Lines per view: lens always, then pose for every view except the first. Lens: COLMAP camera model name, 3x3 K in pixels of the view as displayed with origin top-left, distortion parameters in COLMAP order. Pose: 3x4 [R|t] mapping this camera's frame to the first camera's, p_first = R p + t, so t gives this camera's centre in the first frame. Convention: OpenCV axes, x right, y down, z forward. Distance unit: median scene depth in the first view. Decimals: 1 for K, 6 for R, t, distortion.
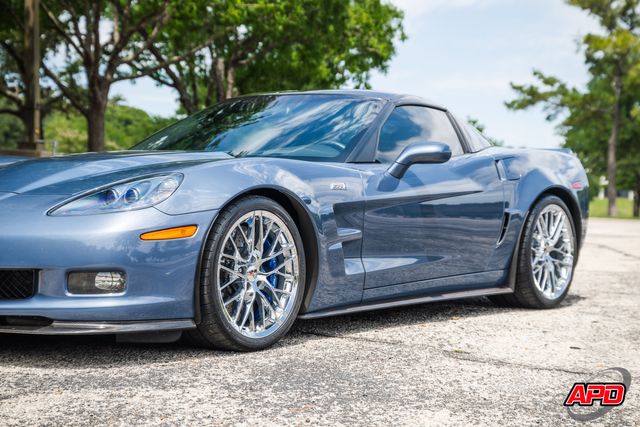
lens RADIAL K [[1287.8, 0, 327.8], [0, 1287.8, 224.1], [0, 0, 1]] dist [0.495614, 0.156146]
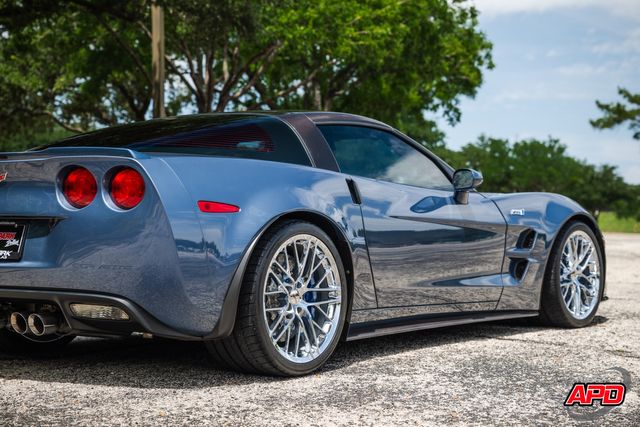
lens RADIAL K [[1323.6, 0, 317.7], [0, 1323.6, 214.9], [0, 0, 1]] dist [0.545212, 0.321427]
pose [[0.998441, -0.021684, -0.051432, -0.101799], [0.020414, 0.999477, -0.025092, 0.000926], [0.051949, 0.024003, 0.998361, -0.238344]]
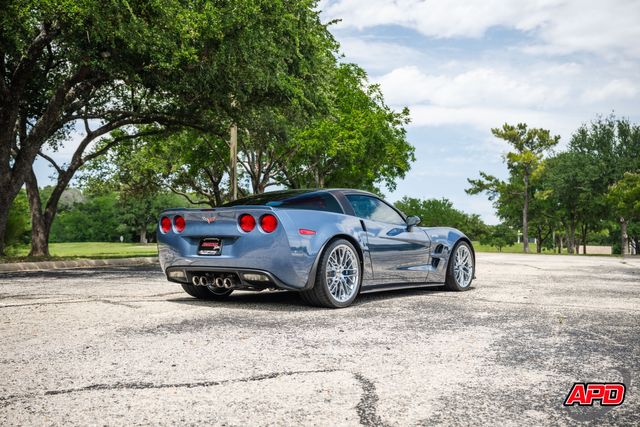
lens RADIAL K [[819.2, 0, 320.3], [0, 819.2, 212.8], [0, 0, 1]] dist [0.076157, 0.030222]
pose [[0.999469, -0.019398, -0.026181, -0.165471], [0.017739, 0.997908, -0.062166, 0.022285], [0.027332, 0.061669, 0.997722, -0.619917]]
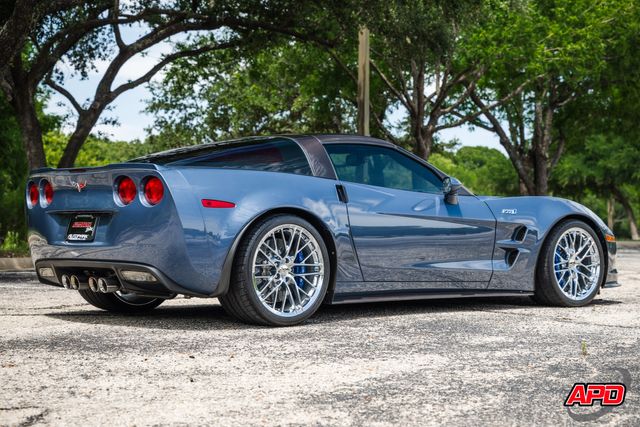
lens RADIAL K [[1479.2, 0, 337.4], [0, 1479.2, 198.5], [0, 0, 1]] dist [0.582502, -0.018936]
pose [[0.961768, -0.026059, -0.272624, 0.309938], [0.011940, 0.998506, -0.053323, 0.047115], [0.273606, 0.048029, 0.960642, -0.717118]]
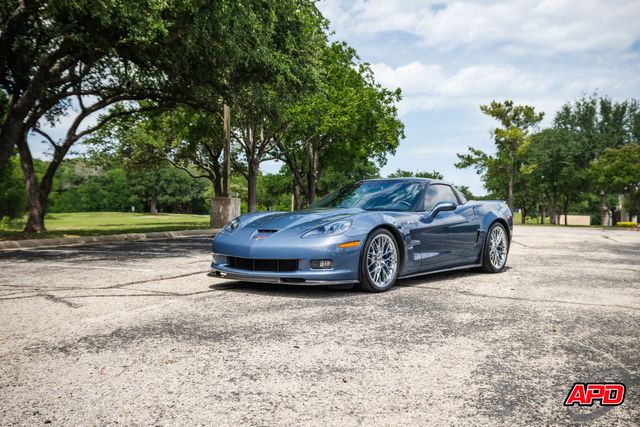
lens RADIAL K [[735.0, 0, 322.2], [0, 735.0, 214.3], [0, 0, 1]] dist [0.034920, 0.014850]
pose [[0.999351, -0.015749, -0.032407, -0.109781], [0.015180, 0.999727, -0.017746, -0.022384], [0.032678, 0.017242, 0.999317, -0.340060]]
